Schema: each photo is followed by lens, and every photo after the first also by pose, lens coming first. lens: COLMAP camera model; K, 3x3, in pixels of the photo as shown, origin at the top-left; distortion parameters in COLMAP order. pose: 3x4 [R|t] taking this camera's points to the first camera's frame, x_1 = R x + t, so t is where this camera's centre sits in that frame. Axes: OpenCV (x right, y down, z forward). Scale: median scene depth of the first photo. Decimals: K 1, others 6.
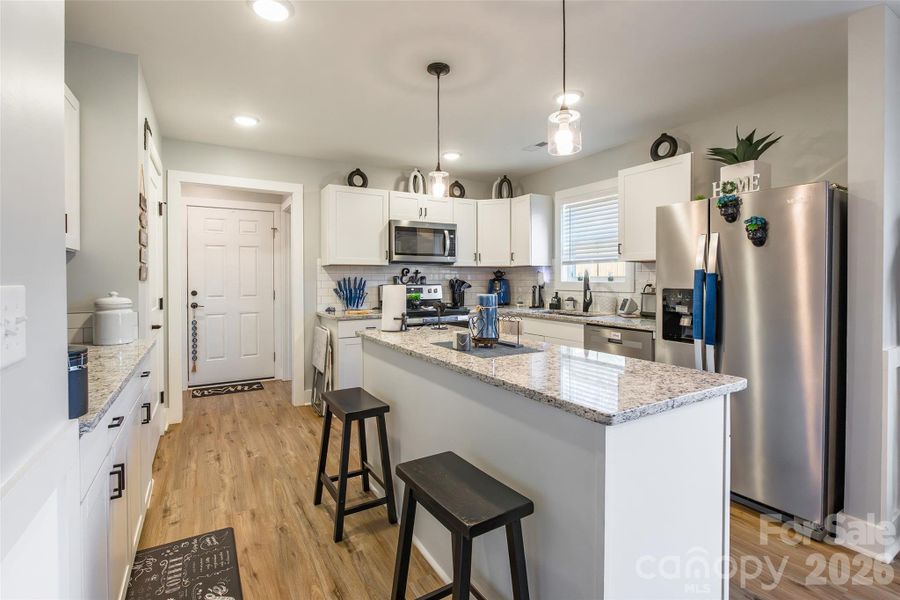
lens RADIAL K [[413.6, 0, 429.5], [0, 413.6, 282.0], [0, 0, 1]] dist [-0.014390, 0.000014]
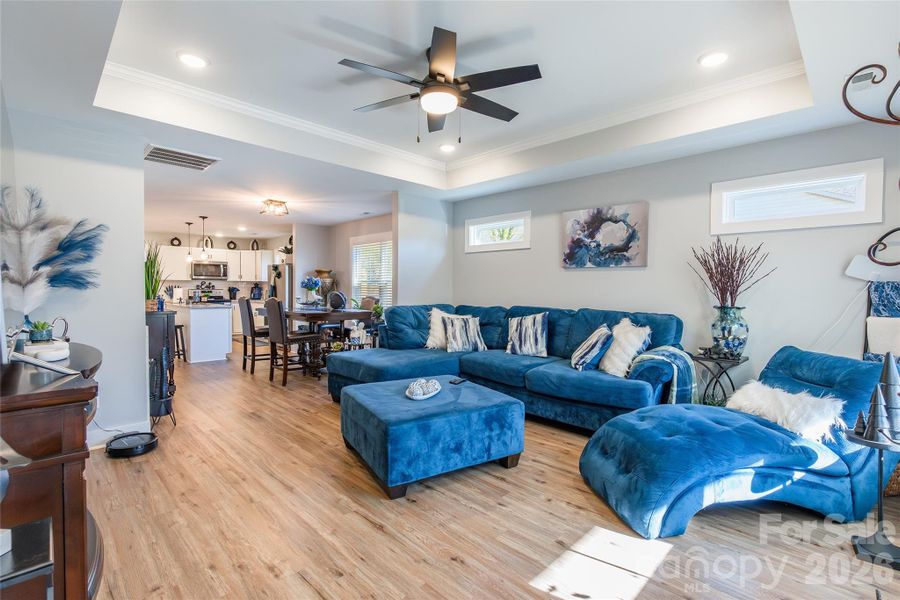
lens RADIAL K [[408.3, 0, 444.6], [0, 408.3, 297.3], [0, 0, 1]] dist [-0.020886, 0.000012]
pose [[0.958247, 0.002147, 0.285934, 0.578708], [-0.006608, 0.999871, 0.014636, 0.010486], [-0.285866, -0.015914, 0.958138, -1.484653]]
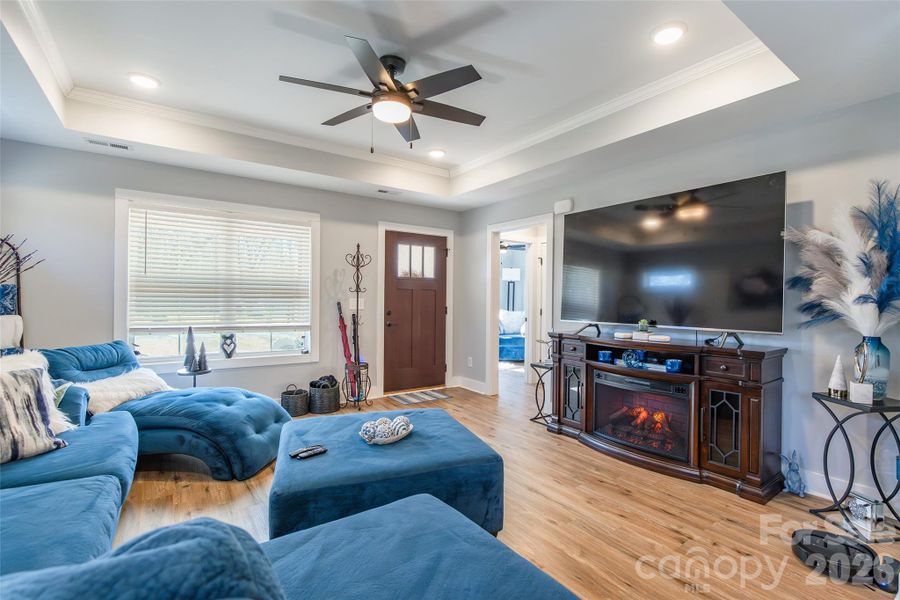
lens RADIAL K [[414.5, 0, 450.0], [0, 414.5, 300.0], [0, 0, 1]] dist [-0.000234, 0.000097]
pose [[-0.994203, -0.006530, -0.107322, 0.727501], [-0.007679, 0.999918, 0.010294, 0.002646], [0.107246, 0.011059, -0.994171, -0.252897]]
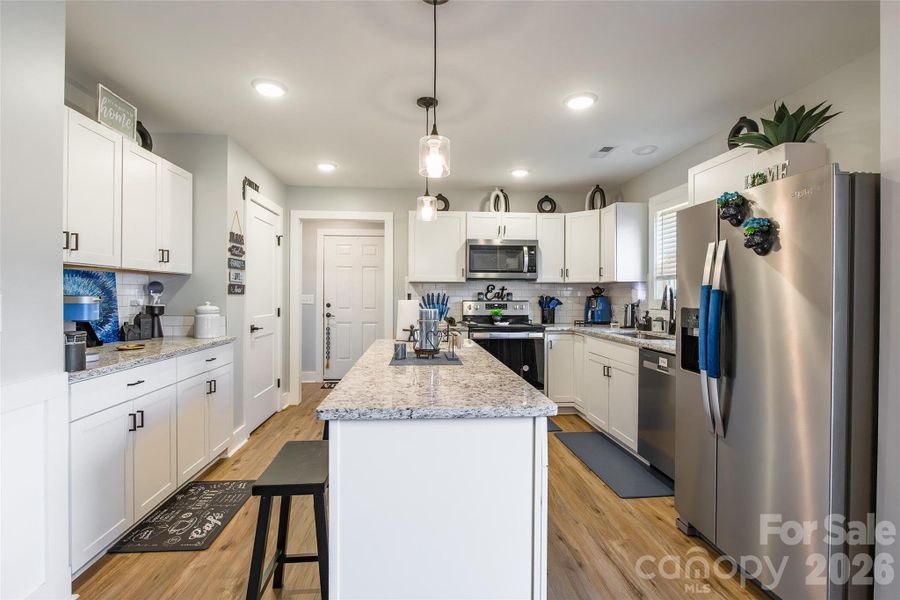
lens RADIAL K [[408.3, 0, 444.6], [0, 408.3, 297.3], [0, 0, 1]] dist [-0.020886, 0.000012]
pose [[0.907344, 0.009111, -0.420290, 0.280782], [-0.010362, 0.999946, -0.000691, -0.000045], [0.420261, 0.004982, 0.907390, 0.026165]]
